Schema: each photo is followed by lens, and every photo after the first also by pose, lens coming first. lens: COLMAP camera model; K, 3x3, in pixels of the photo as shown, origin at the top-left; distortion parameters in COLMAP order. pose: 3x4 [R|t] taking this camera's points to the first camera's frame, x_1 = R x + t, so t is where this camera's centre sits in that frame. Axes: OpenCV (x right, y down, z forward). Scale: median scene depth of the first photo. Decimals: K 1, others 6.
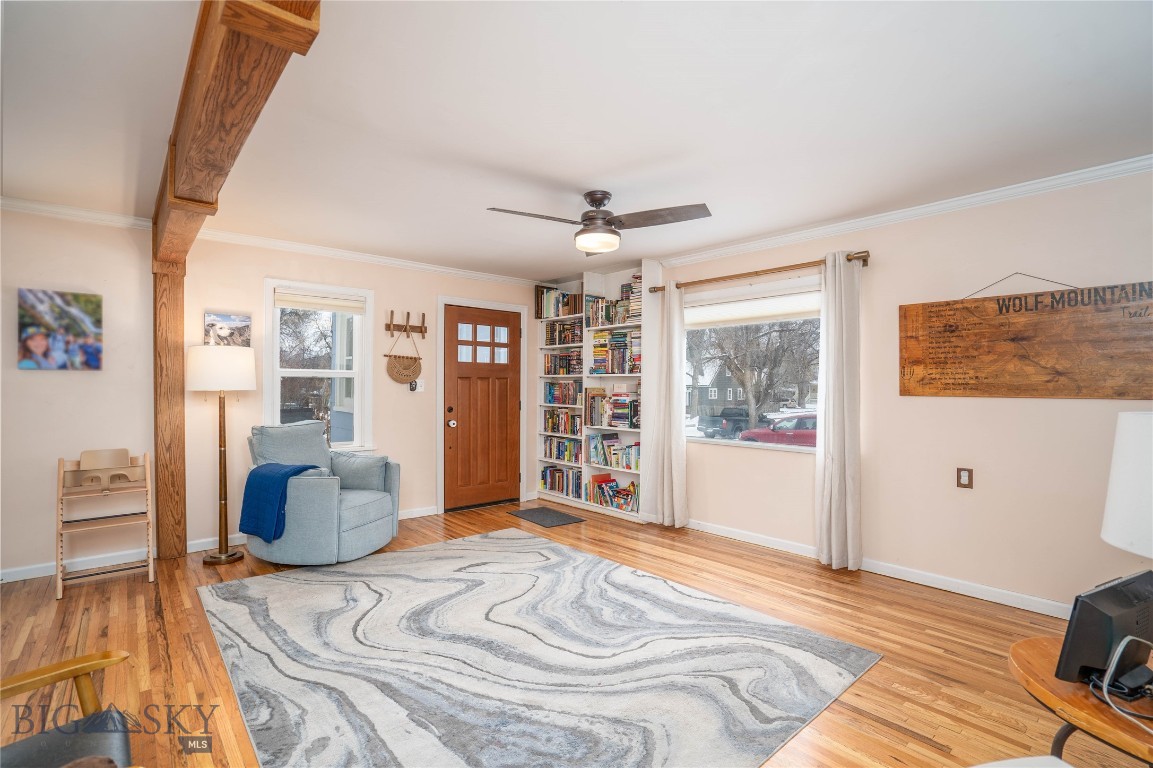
lens RADIAL K [[540.4, 0, 574.5], [0, 540.4, 382.2], [0, 0, 1]] dist [-0.074467, 0.038757]
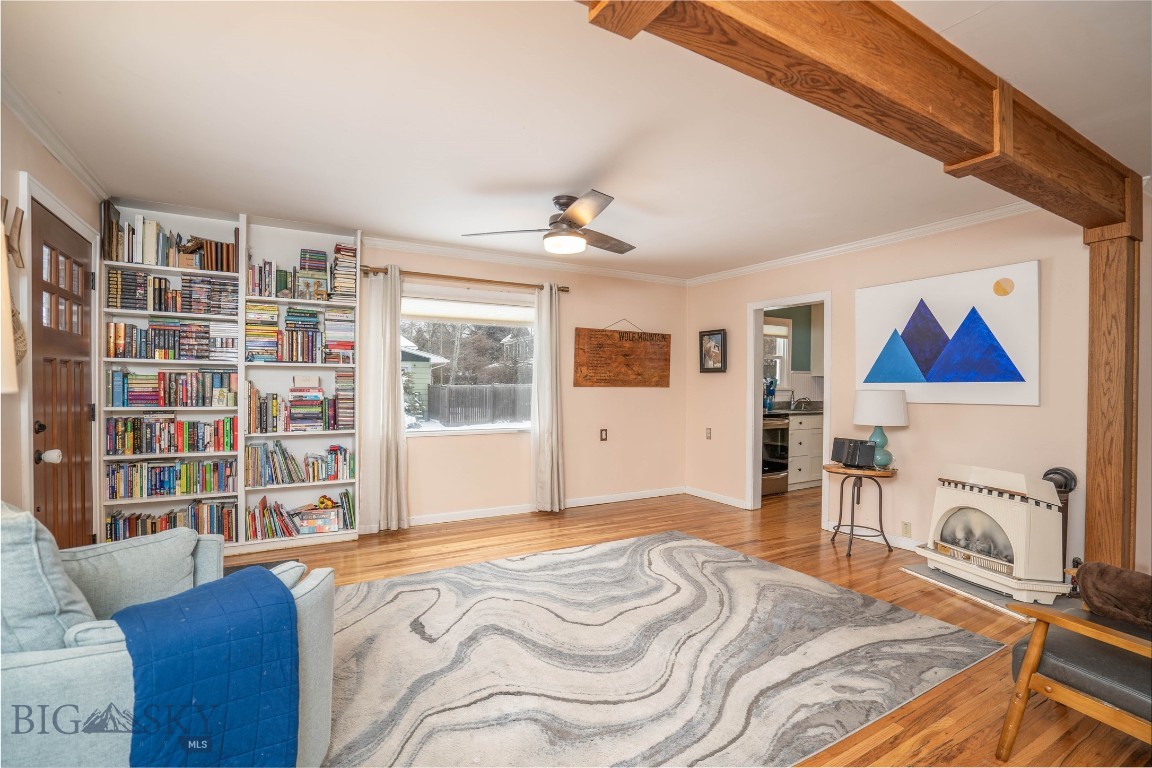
lens RADIAL K [[540.0, 0, 574.0], [0, 540.0, 382.2], [0, 0, 1]] dist [-0.074467, 0.038757]
pose [[0.182762, -0.002979, 0.983153, -0.947824], [-0.014631, 0.999876, 0.005749, 0.003786], [-0.983048, -0.015435, 0.182696, 0.749325]]
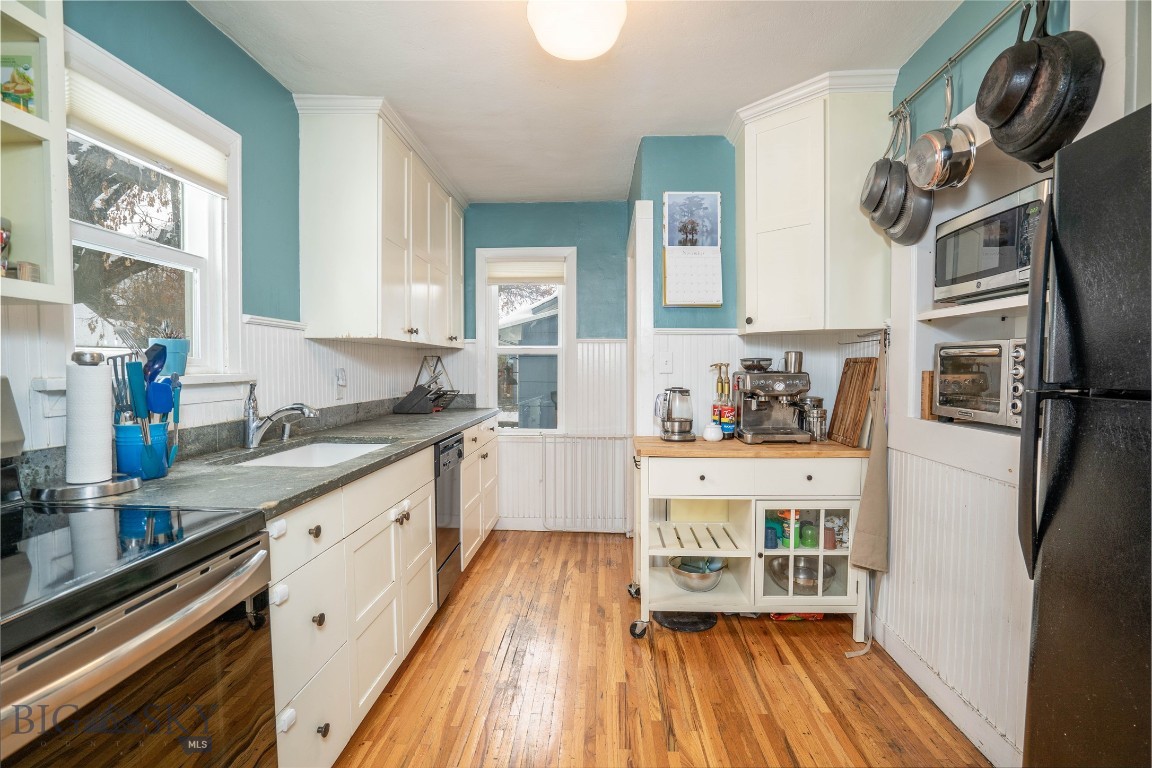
lens RADIAL K [[540.0, 0, 574.0], [0, 540.0, 382.2], [0, 0, 1]] dist [-0.074467, 0.038757]
pose [[-0.725123, -0.027990, 0.688050, 0.592276], [-0.013437, 0.999558, 0.026502, 0.016232], [-0.688488, 0.009972, -0.725179, 0.470523]]
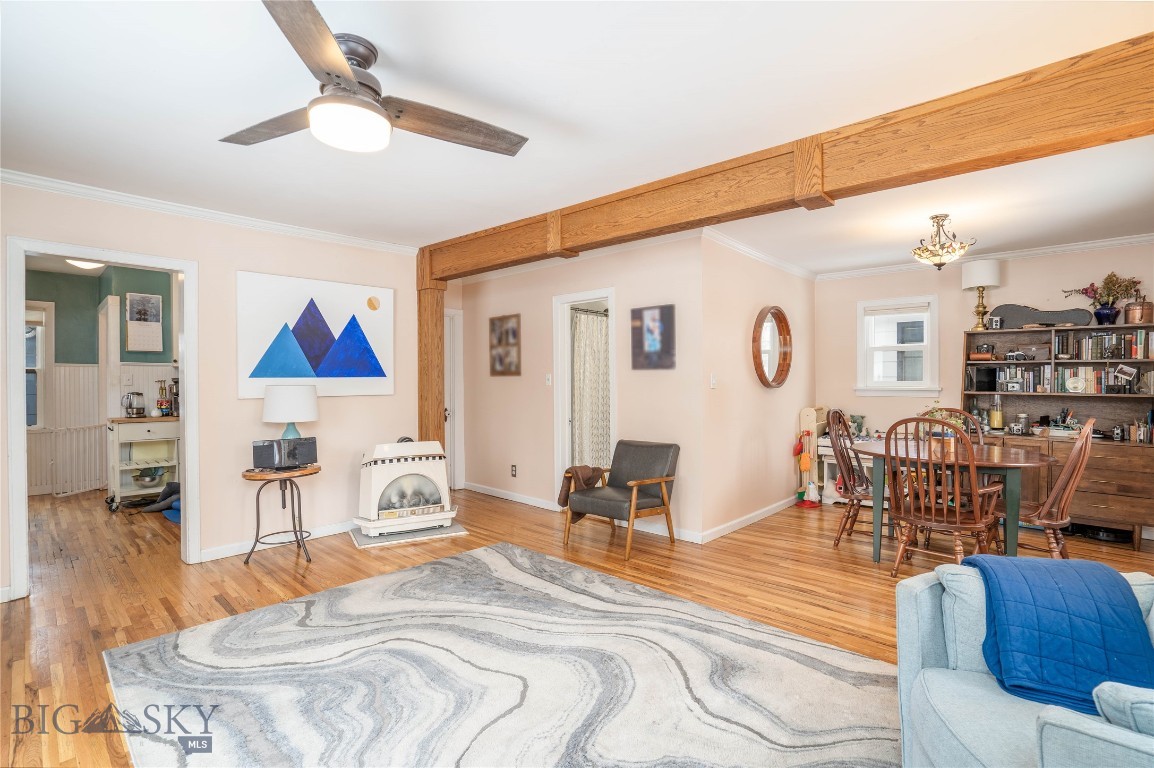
lens RADIAL K [[540.9, 0, 575.0], [0, 540.9, 382.2], [0, 0, 1]] dist [-0.074467, 0.038757]
pose [[-0.993956, -0.006806, -0.109566, -0.129252], [-0.006211, 0.999964, -0.005774, 0.013623], [0.109602, -0.005059, -0.993963, 1.520103]]
